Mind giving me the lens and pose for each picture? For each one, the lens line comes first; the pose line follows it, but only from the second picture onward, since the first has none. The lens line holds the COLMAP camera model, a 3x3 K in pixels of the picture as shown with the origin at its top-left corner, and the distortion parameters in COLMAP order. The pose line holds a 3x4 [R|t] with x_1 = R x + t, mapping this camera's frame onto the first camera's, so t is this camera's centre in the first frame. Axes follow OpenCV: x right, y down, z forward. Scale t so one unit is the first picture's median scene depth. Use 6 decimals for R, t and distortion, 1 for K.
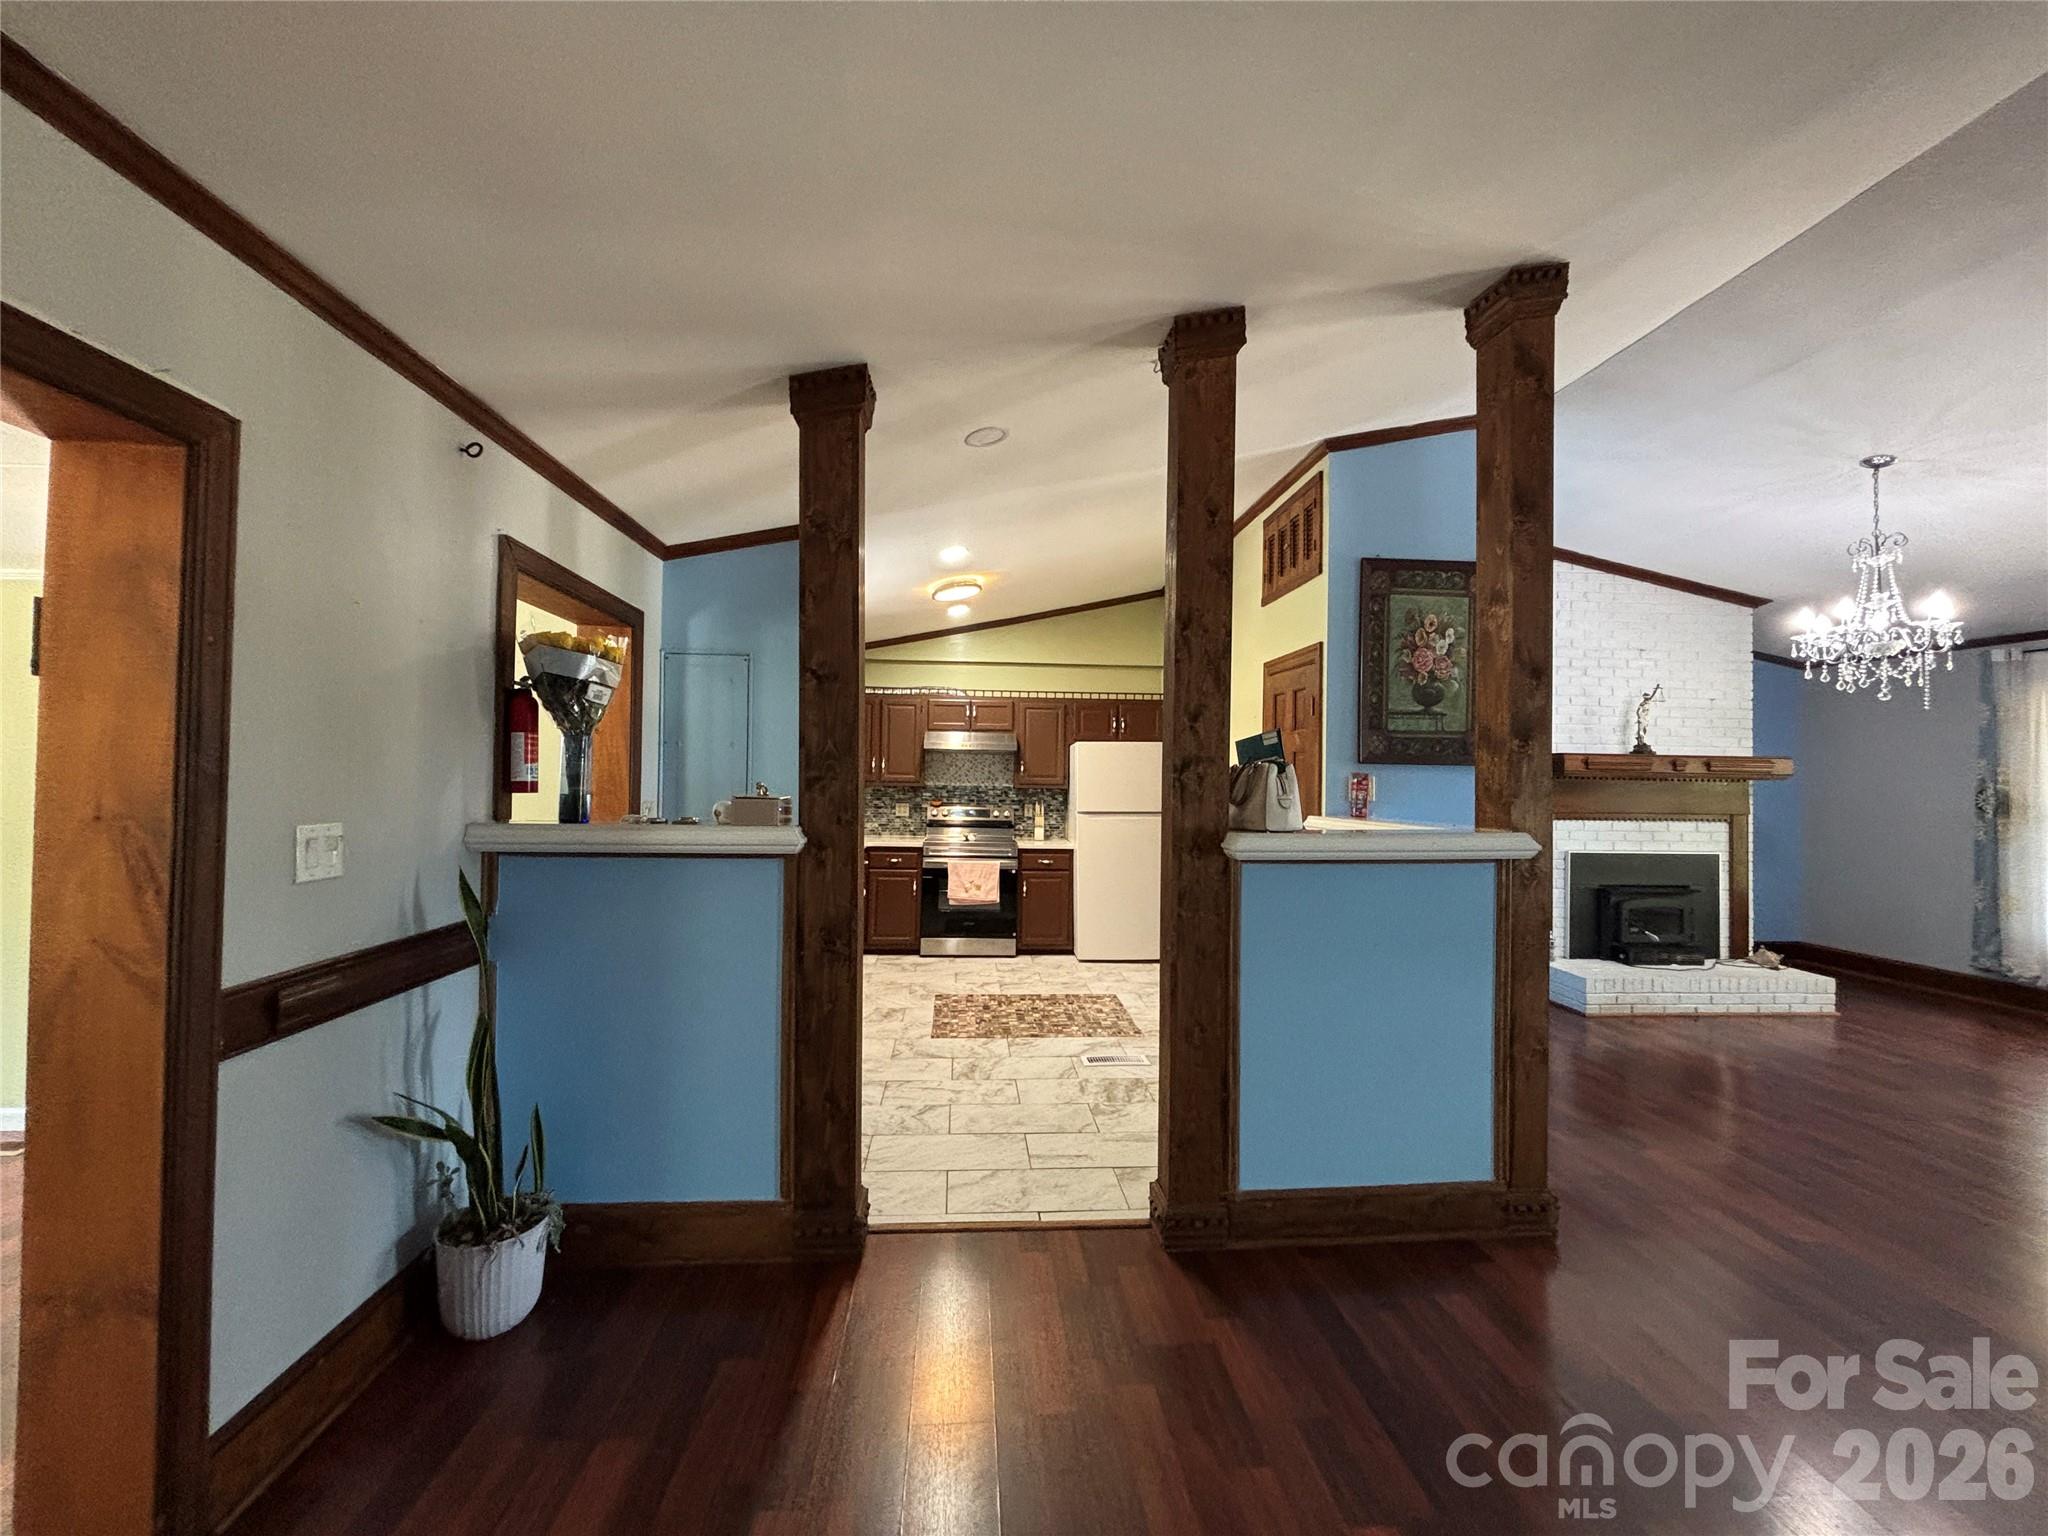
lens RADIAL K [[821.9, 0, 1018.4], [0, 821.9, 765.3], [0, 0, 1]] dist [-0.000173, 0.000936]
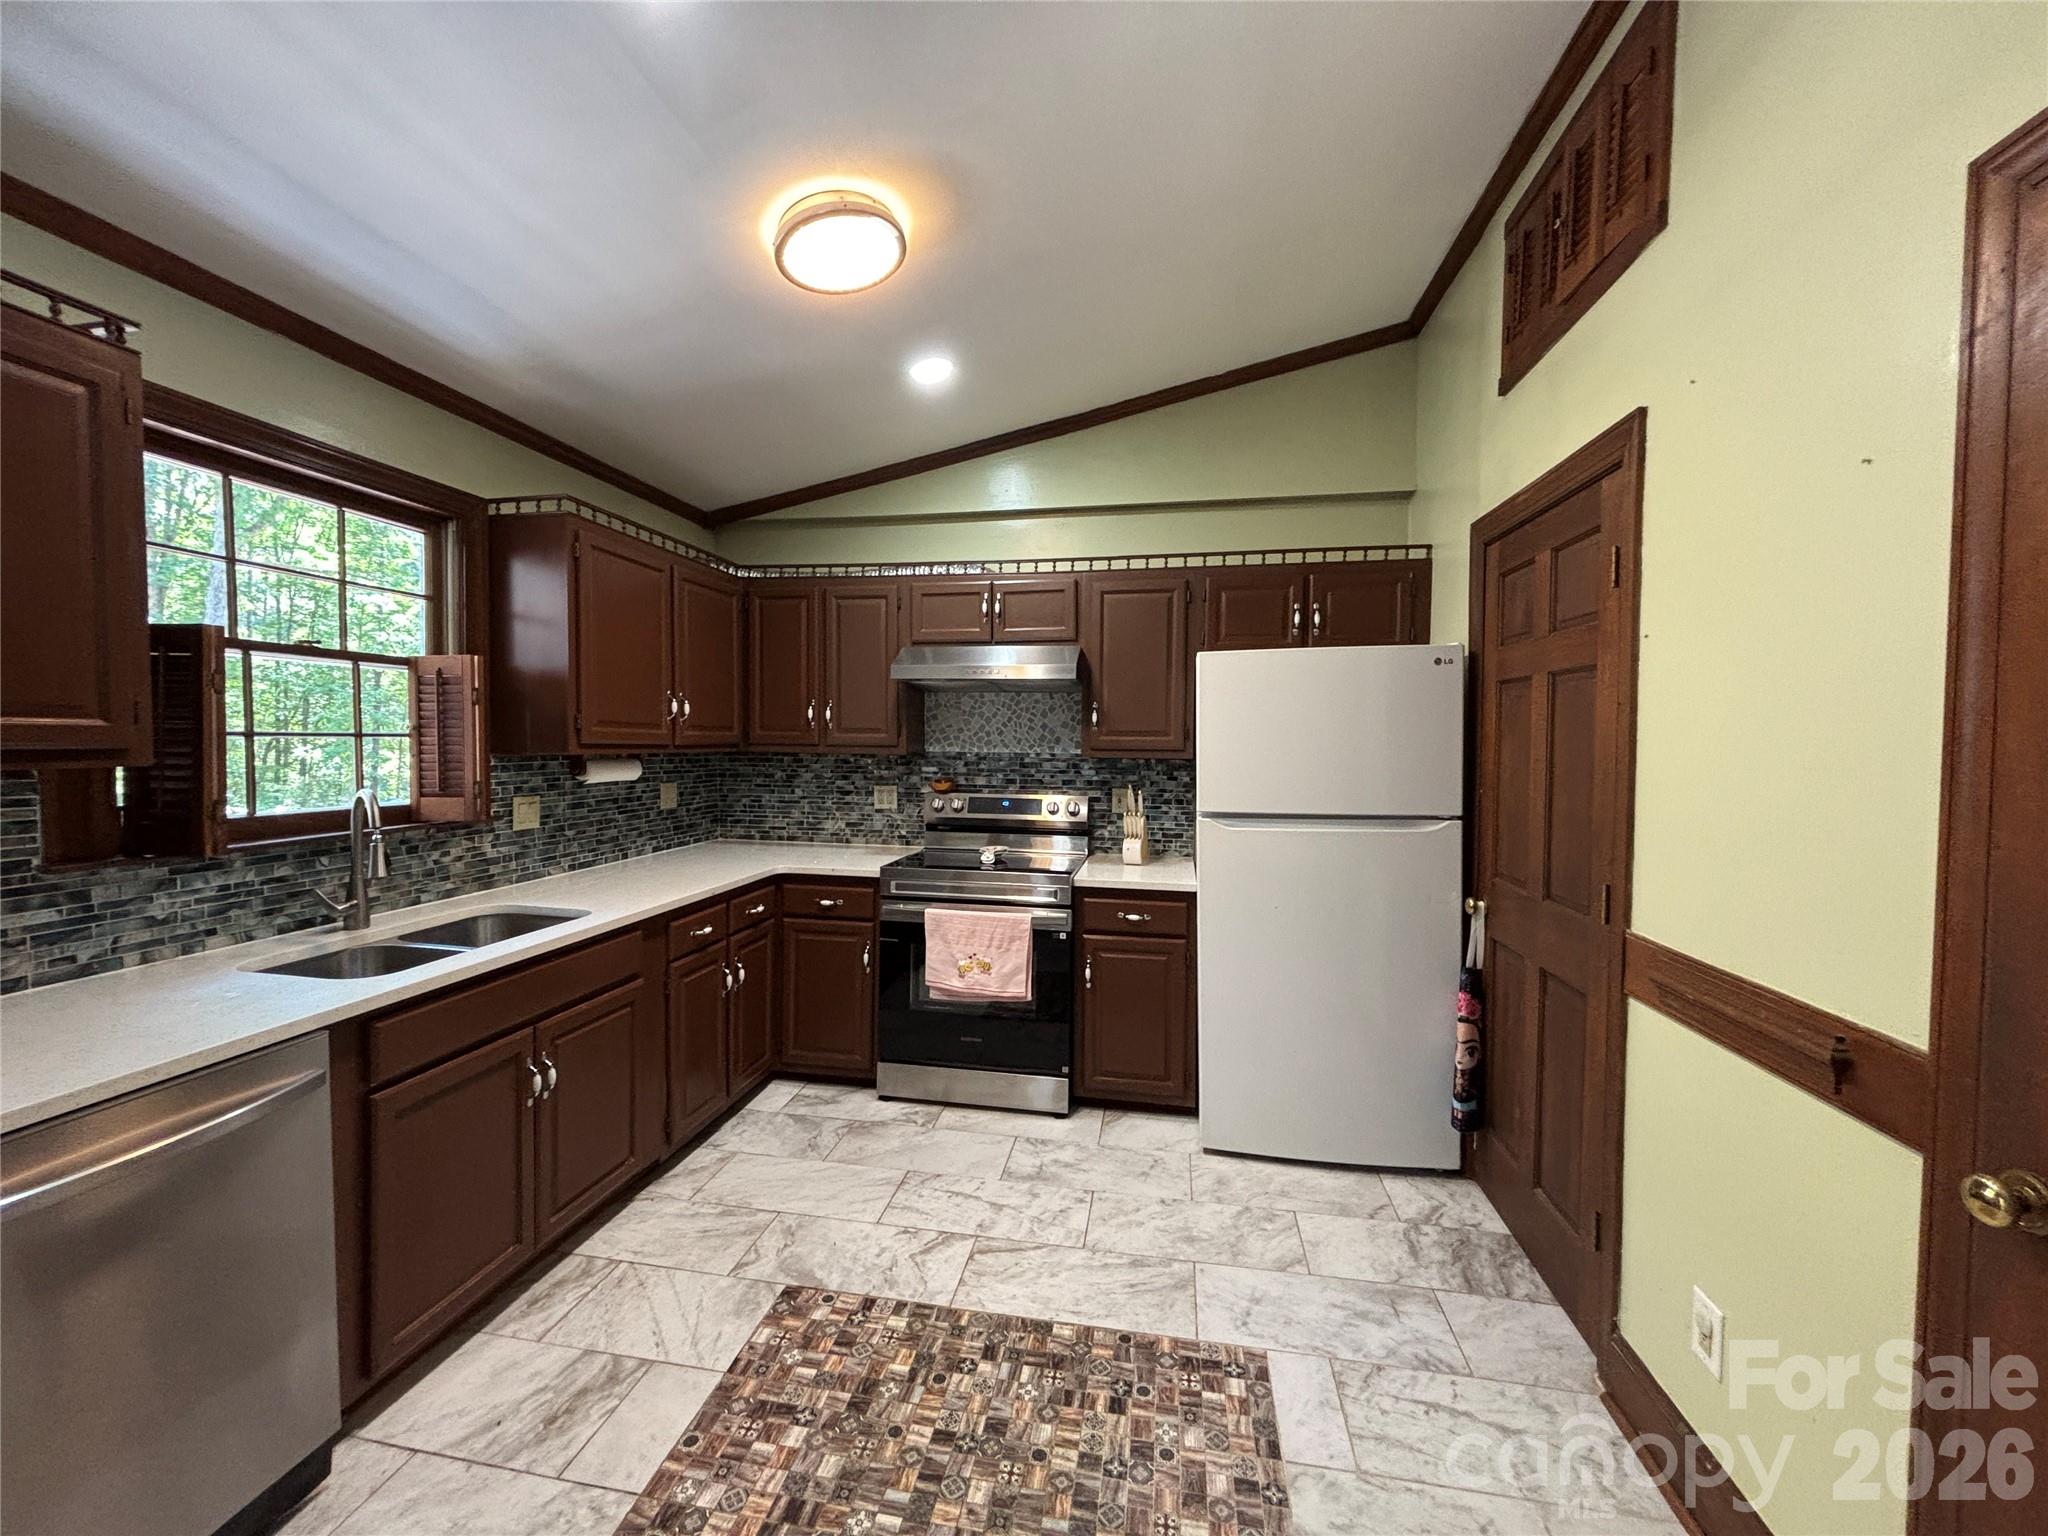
lens RADIAL K [[821.9, 0, 1018.4], [0, 821.9, 765.3], [0, 0, 1]] dist [-0.000173, 0.000936]
pose [[0.967890, 0.001539, -0.251371, 0.086287], [0.009331, 0.999072, 0.042046, 0.011700], [0.251203, -0.043042, 0.966977, 0.539536]]
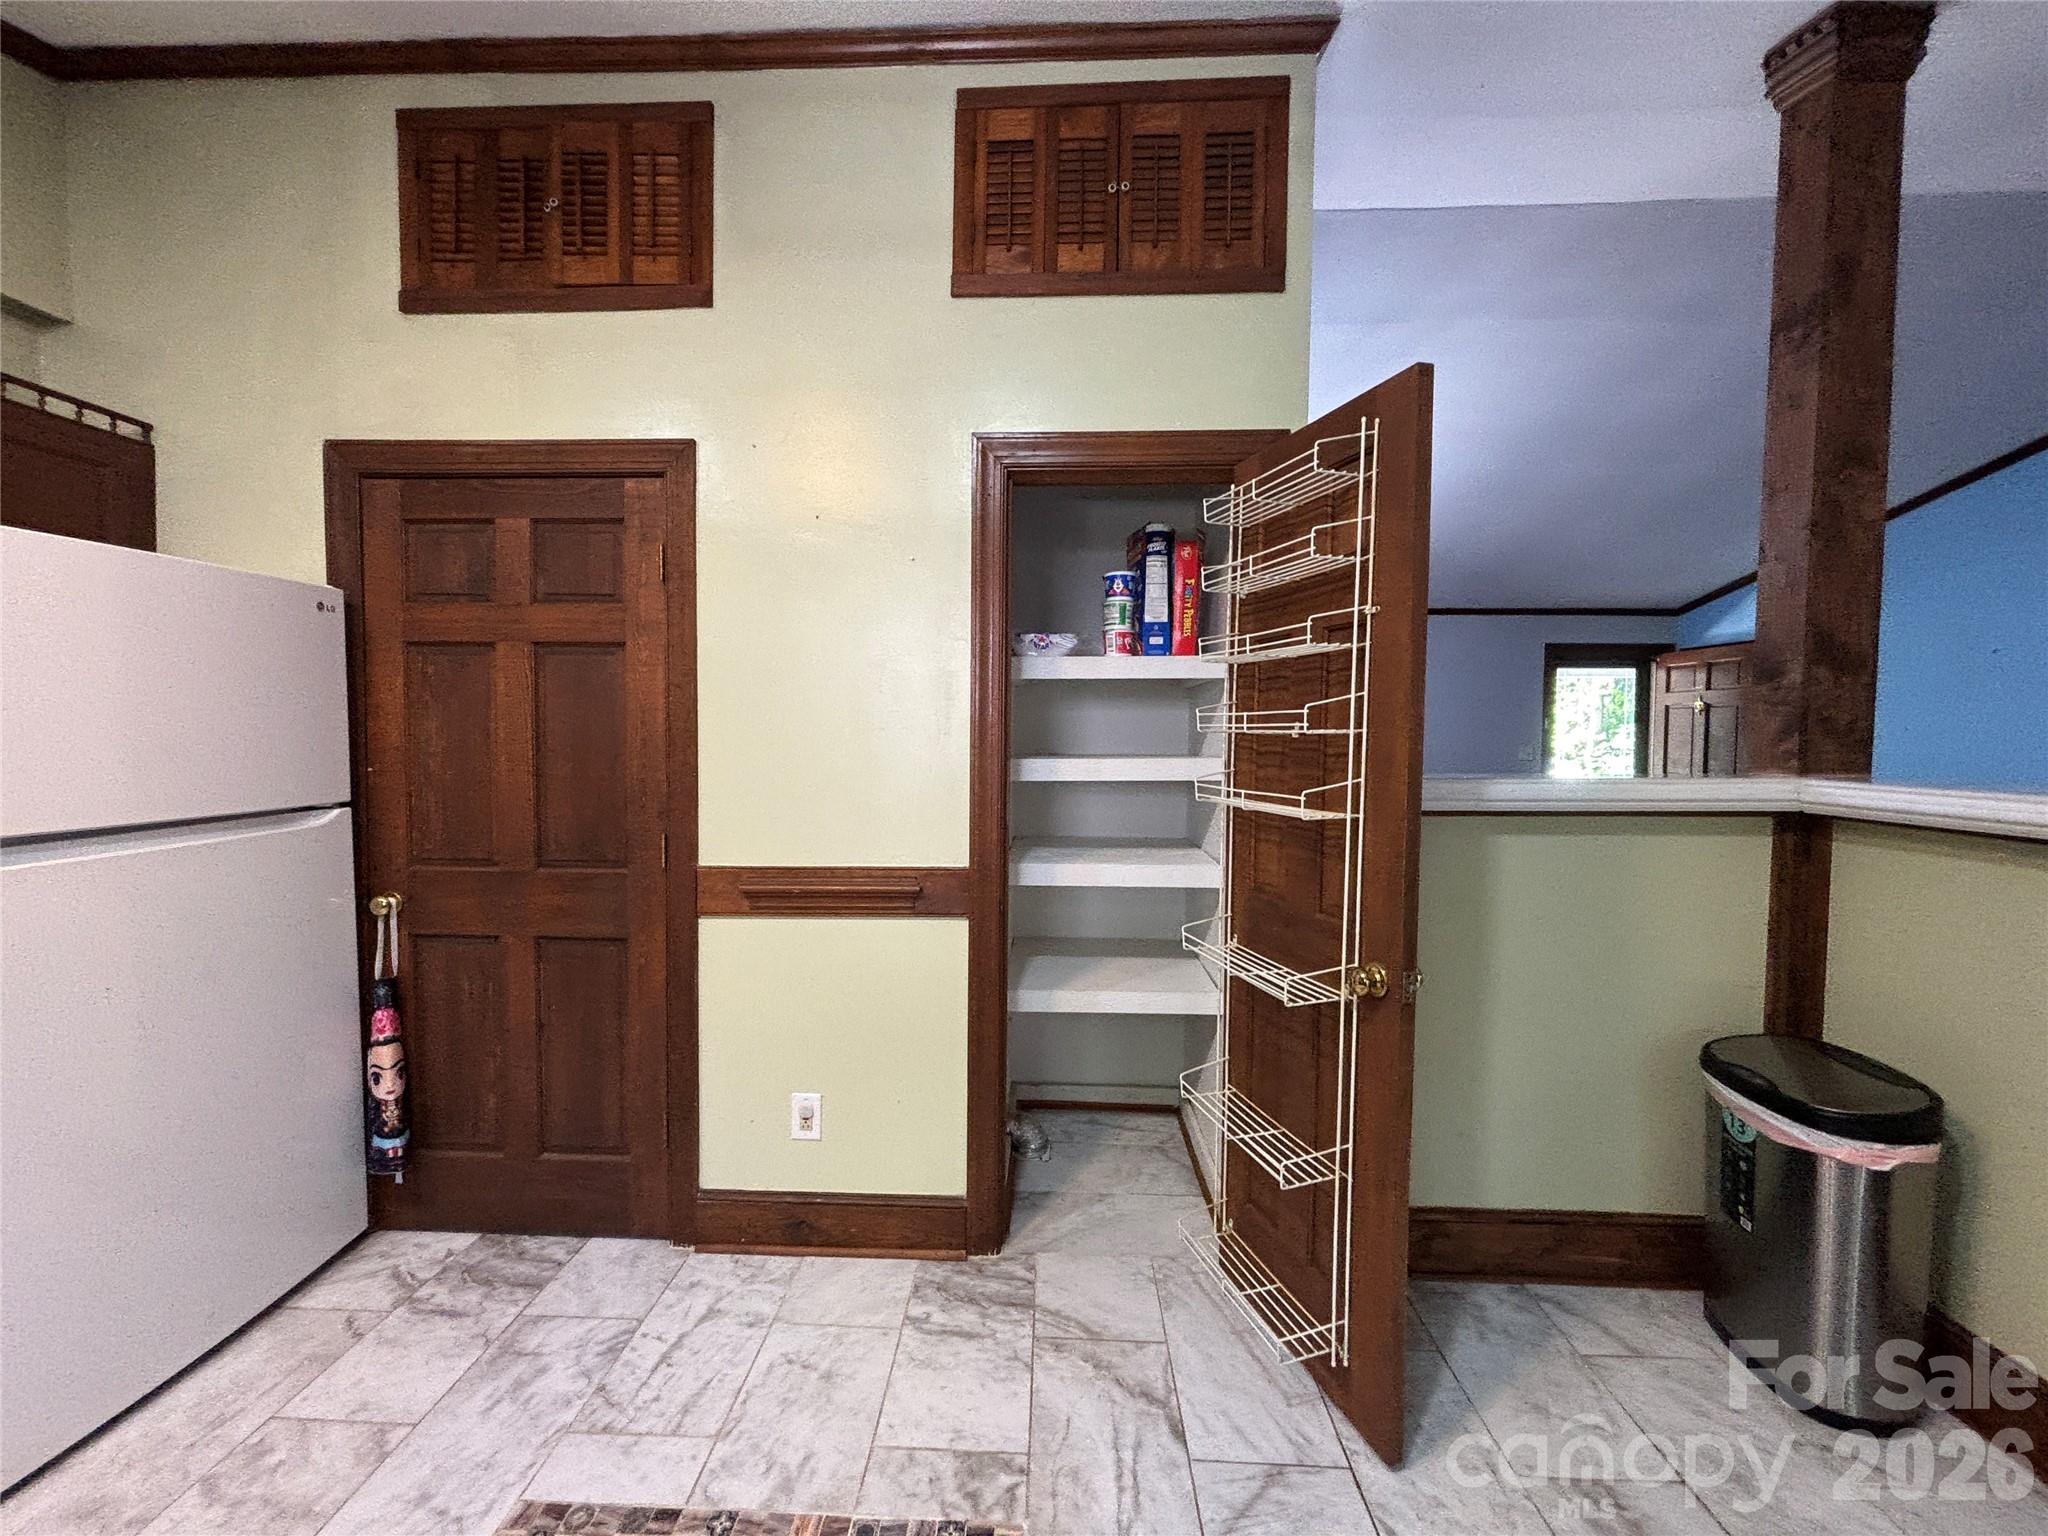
lens RADIAL K [[827.4, 0, 1018.9], [0, 827.4, 765.3], [0, 0, 1]] dist [0.000553, 0.000690]
pose [[0.111755, -0.051342, 0.992409, -0.099315], [-0.018754, 0.998378, 0.053763, 0.018073], [-0.993559, -0.024619, 0.110611, 0.679422]]
